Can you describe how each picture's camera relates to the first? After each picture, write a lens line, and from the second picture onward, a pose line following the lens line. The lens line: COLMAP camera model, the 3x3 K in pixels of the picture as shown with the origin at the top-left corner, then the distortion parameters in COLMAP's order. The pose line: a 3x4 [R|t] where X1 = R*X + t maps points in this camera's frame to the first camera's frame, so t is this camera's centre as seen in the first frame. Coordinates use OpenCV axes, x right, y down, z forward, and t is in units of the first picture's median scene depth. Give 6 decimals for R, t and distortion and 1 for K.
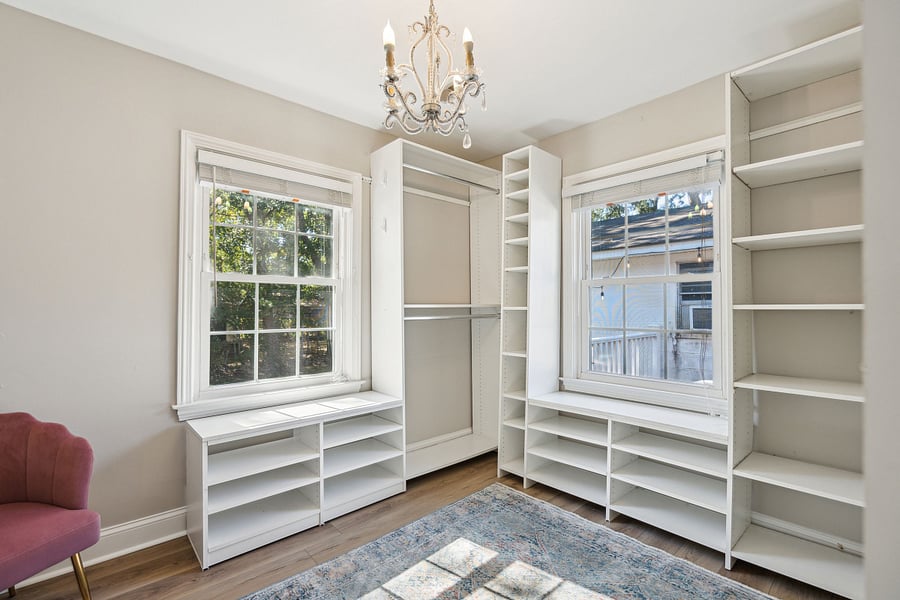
lens RADIAL K [[411.4, 0, 452.5], [0, 411.4, 296.2], [0, 0, 1]] dist [0.013221, 0.000048]
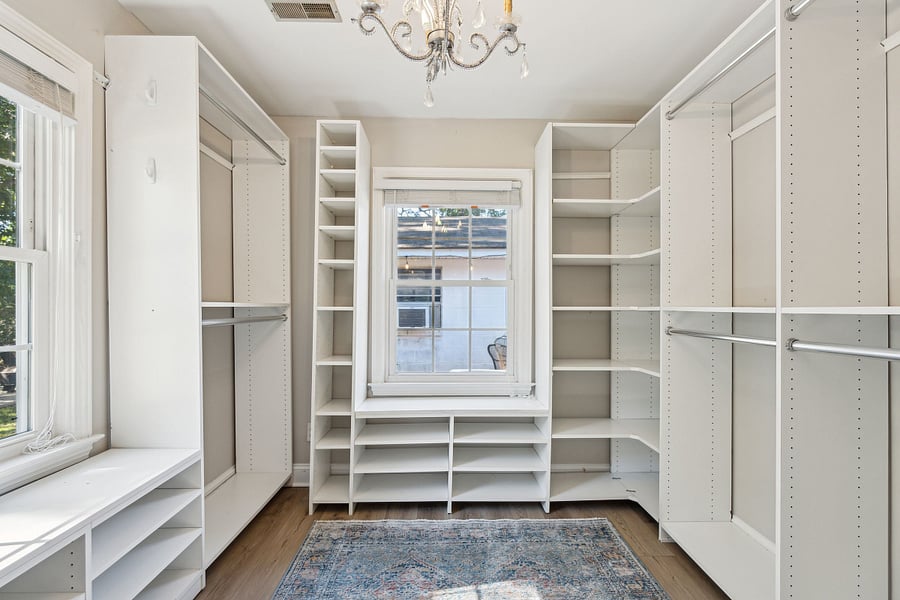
lens RADIAL K [[411.3, 0, 449.4], [0, 411.3, 307.6], [0, 0, 1]] dist [0.001071, 0.000056]
pose [[0.659596, 0.005261, 0.751602, -0.397544], [-0.027576, 0.999472, 0.017204, 0.008525], [-0.751114, -0.032074, 0.659393, 0.329028]]
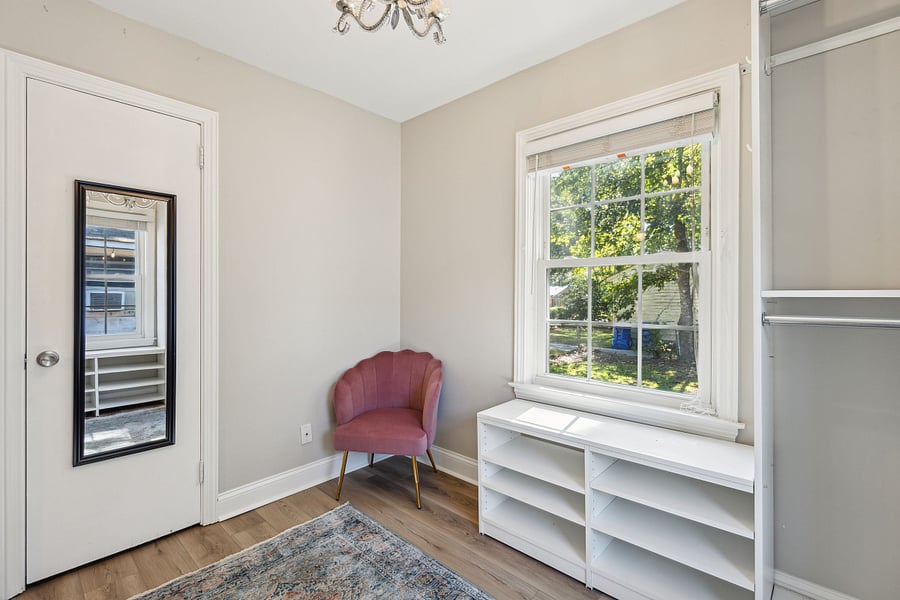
lens RADIAL K [[411.4, 0, 452.5], [0, 411.4, 296.2], [0, 0, 1]] dist [0.013221, 0.000048]
pose [[0.086340, 0.005338, -0.996251, 0.393933], [0.027440, 0.999594, 0.007734, 0.014338], [0.995888, -0.028005, 0.086159, 0.682807]]
